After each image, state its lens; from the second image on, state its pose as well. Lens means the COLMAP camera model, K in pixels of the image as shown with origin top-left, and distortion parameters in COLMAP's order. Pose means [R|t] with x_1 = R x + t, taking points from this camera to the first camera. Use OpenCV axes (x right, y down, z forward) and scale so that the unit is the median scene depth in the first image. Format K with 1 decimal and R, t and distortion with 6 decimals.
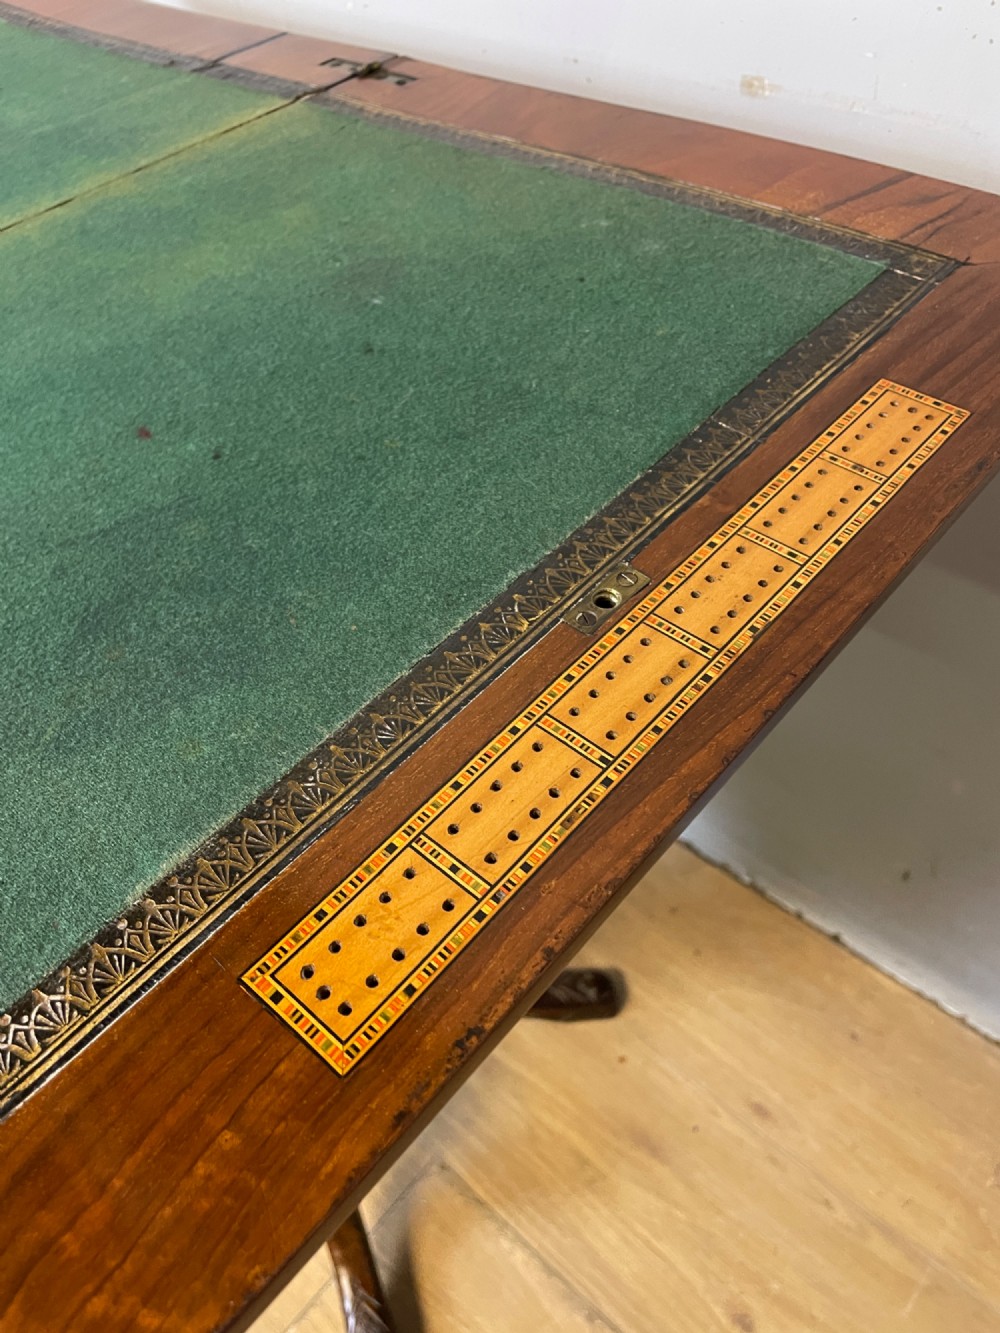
lens RADIAL K [[1016.6, 0, 496.9], [0, 1016.6, 671.9], [0, 0, 1]] dist [0.086527, -0.118382]
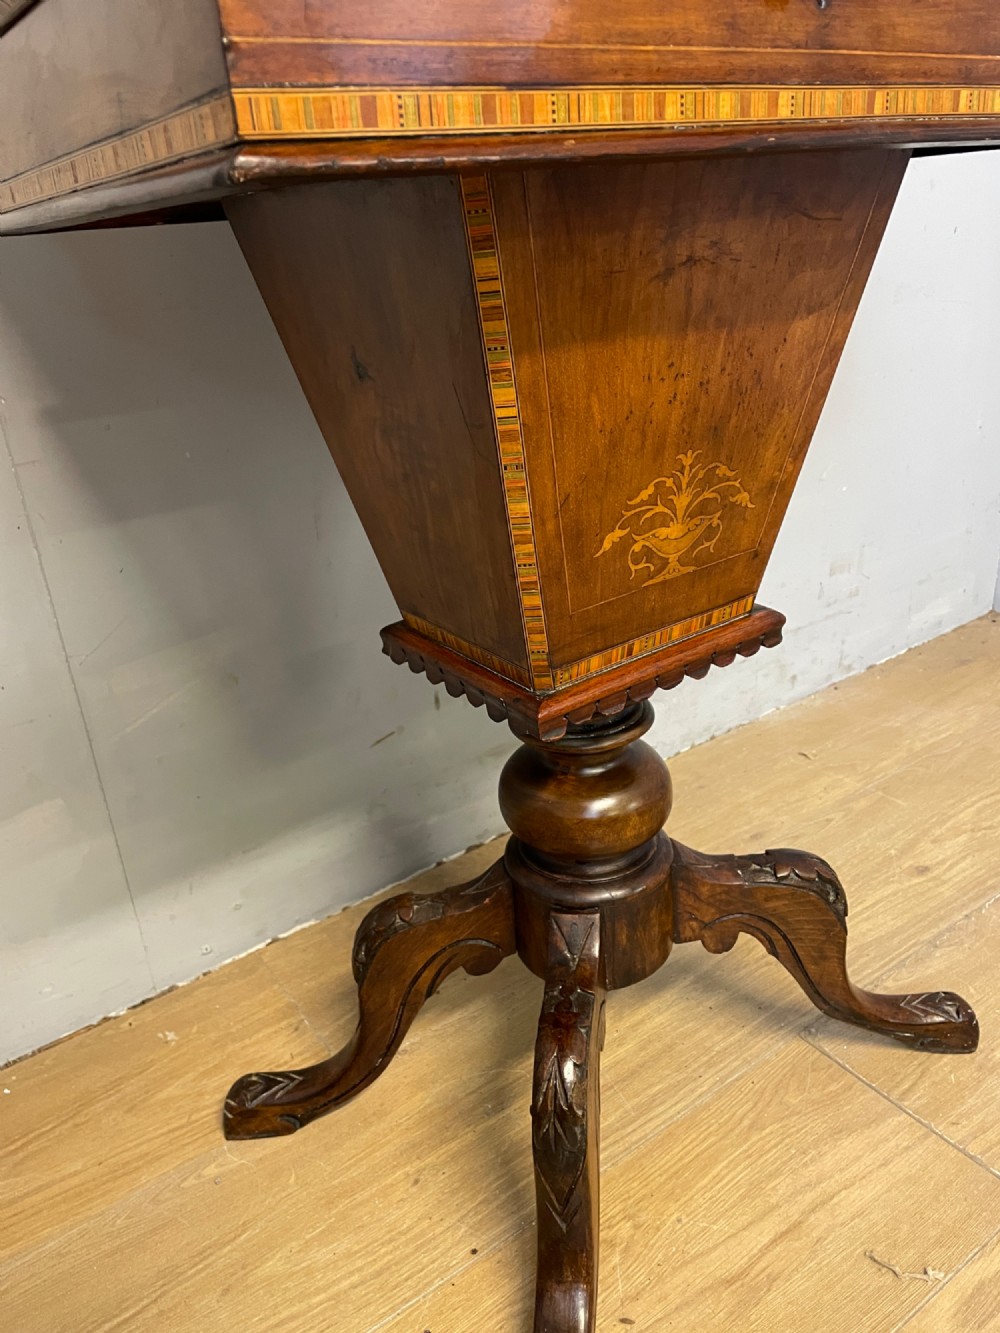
lens RADIAL K [[1016.6, 0, 491.9], [0, 1016.6, 653.0], [0, 0, 1]] dist [0.086527, -0.118382]
pose [[0.235550, -0.317366, 0.918583, -0.958685], [0.751832, 0.658442, 0.034698, 0.002248], [-0.615845, 0.682447, 0.393702, 0.622073]]
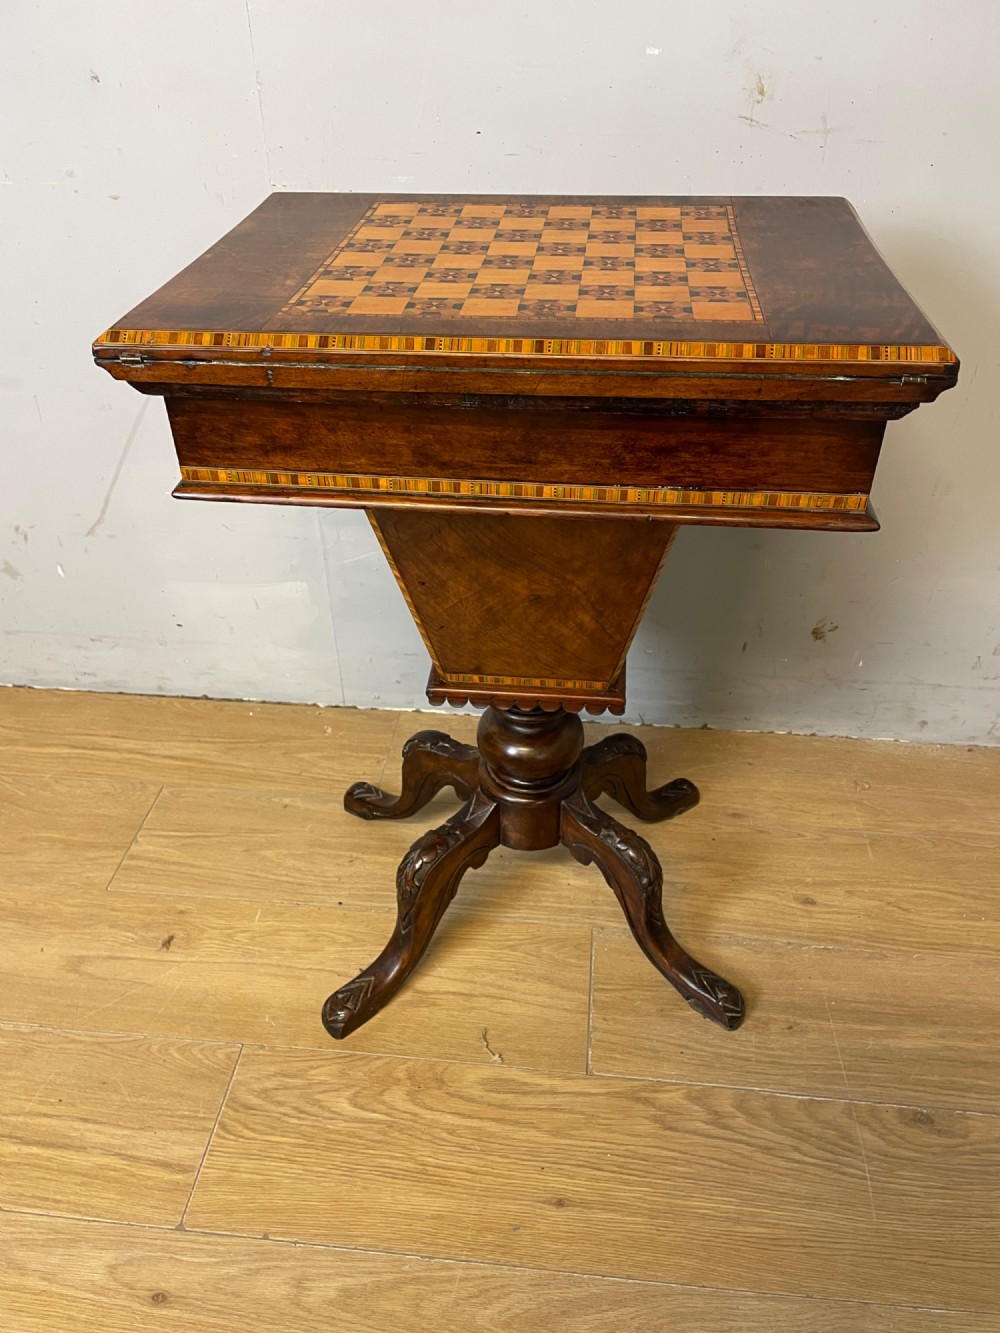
lens RADIAL K [[1016.6, 0, 503.7], [0, 1016.6, 678.5], [0, 0, 1]] dist [0.086527, -0.118382]
pose [[0.806578, -0.281744, 0.519666, -0.858344], [0.385949, 0.916870, -0.101942, 0.282080], [-0.447745, 0.282788, 0.848266, -0.240575]]
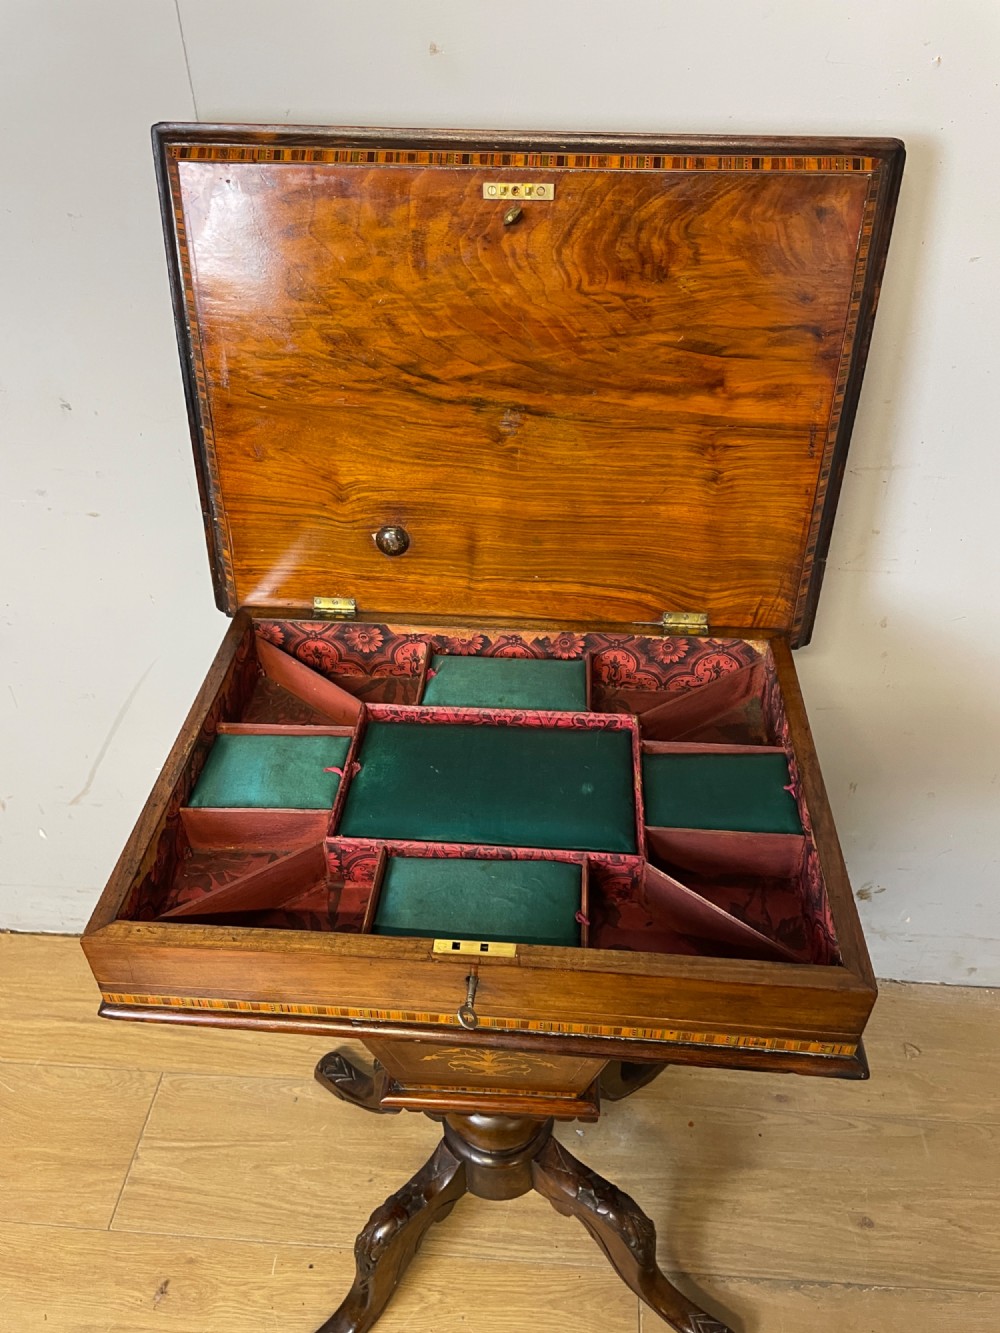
lens RADIAL K [[1016.6, 0, 501.6], [0, 1016.6, 653.7], [0, 0, 1]] dist [0.086527, -0.118382]
pose [[0.788071, -0.320027, 0.525858, -0.688328], [0.409597, 0.910302, -0.059845, -0.247428], [-0.459537, 0.262552, 0.848465, -0.245746]]
